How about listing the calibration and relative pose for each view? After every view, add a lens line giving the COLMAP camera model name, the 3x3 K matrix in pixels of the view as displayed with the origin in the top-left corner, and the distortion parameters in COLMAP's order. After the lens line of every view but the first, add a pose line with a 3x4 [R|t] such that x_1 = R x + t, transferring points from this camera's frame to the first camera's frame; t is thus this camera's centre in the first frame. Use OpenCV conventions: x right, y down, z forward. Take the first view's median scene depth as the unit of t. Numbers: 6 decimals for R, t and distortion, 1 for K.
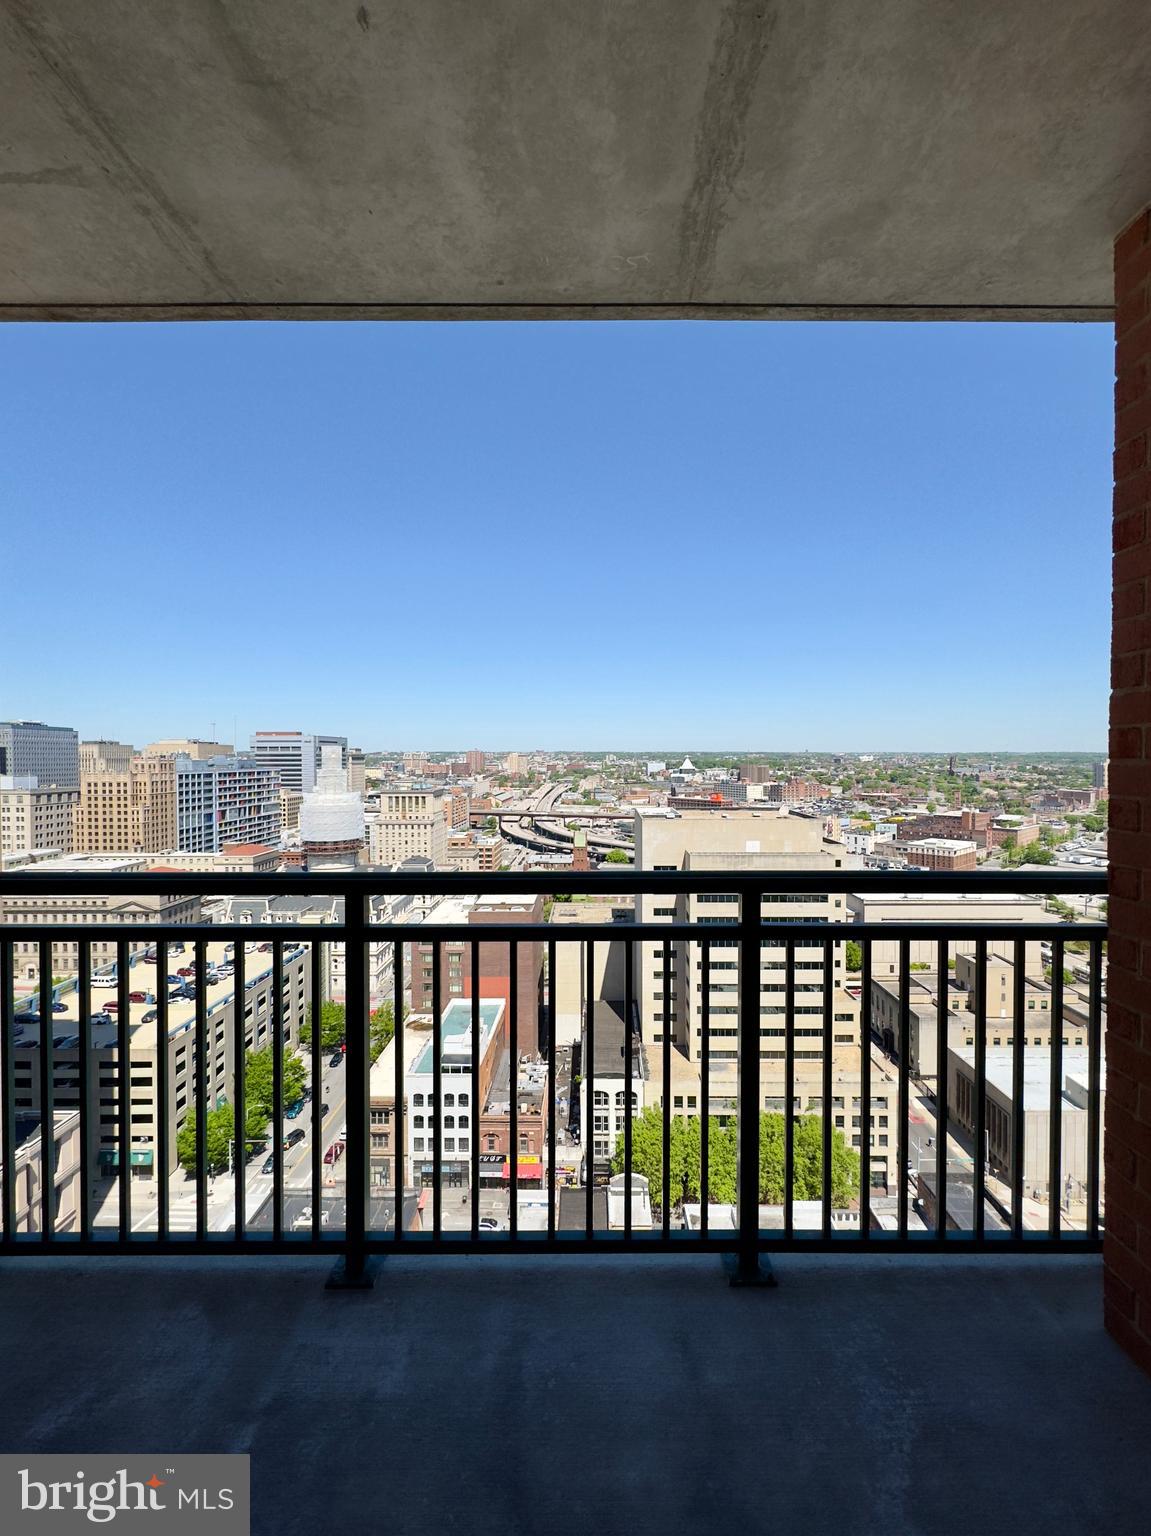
lens RADIAL K [[611.7, 0, 582.2], [0, 611.7, 762.1], [0, 0, 1]] dist [-0.001939, 0.000383]
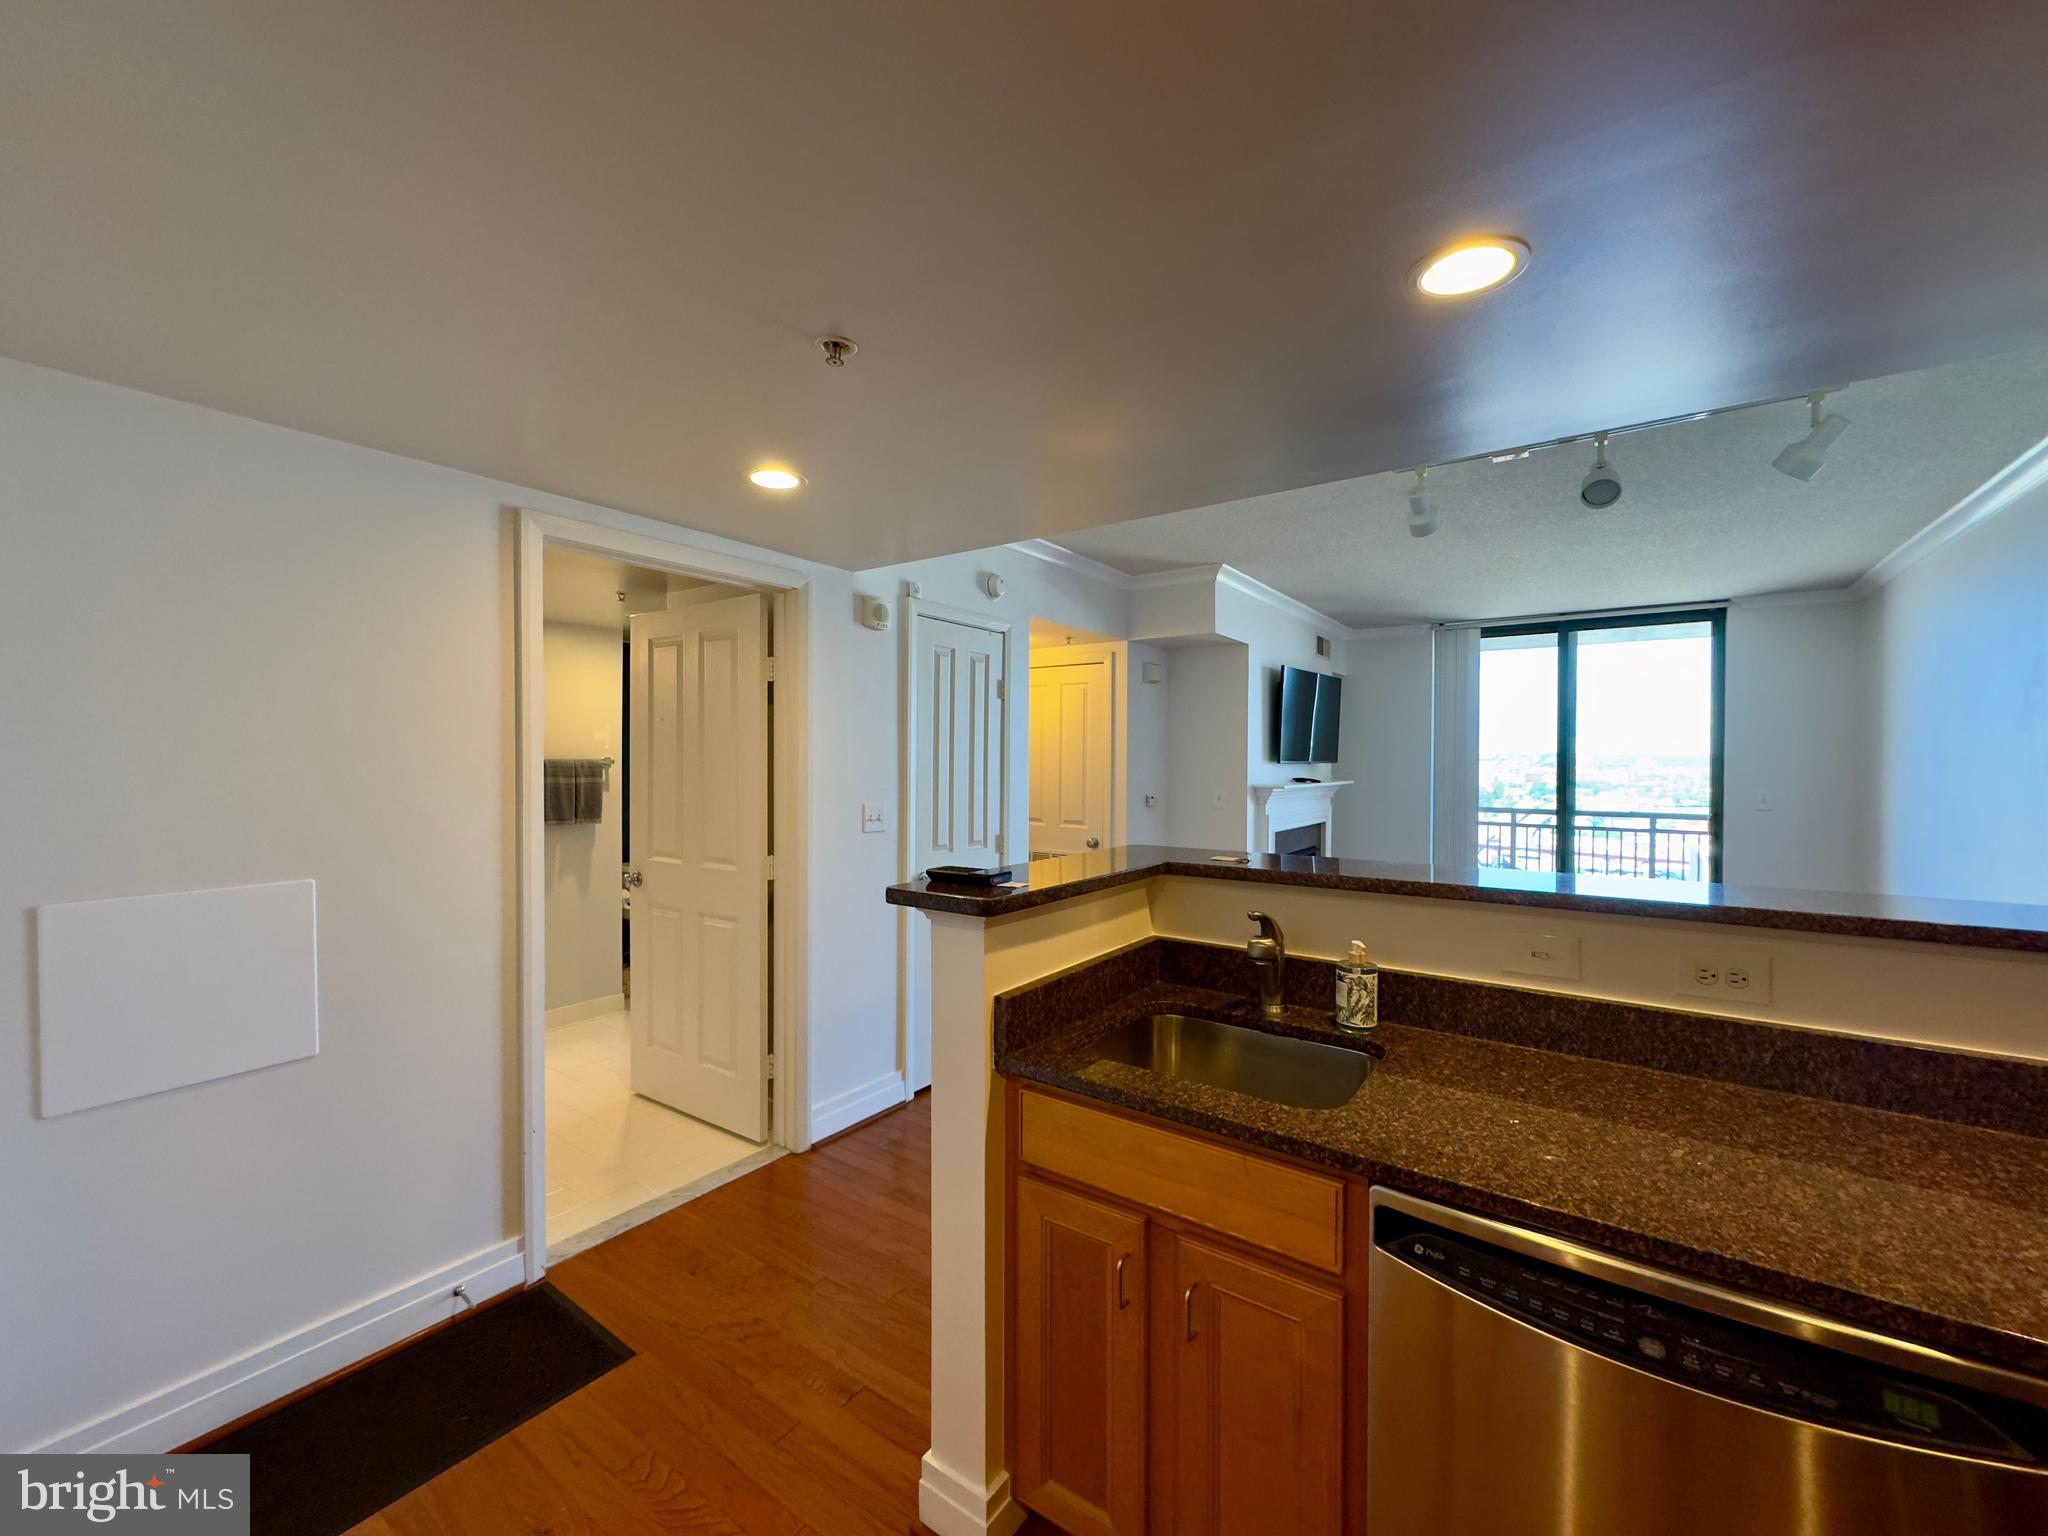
lens RADIAL K [[815.5, 0, 1022.5], [0, 815.5, 760.3], [0, 0, 1]] dist [-0.001939, 0.000383]
pose [[0.820465, 0.009665, -0.571615, -0.004773], [-0.013270, 0.999910, -0.002140, -0.044726], [0.571543, 0.009341, 0.820519, -4.453637]]
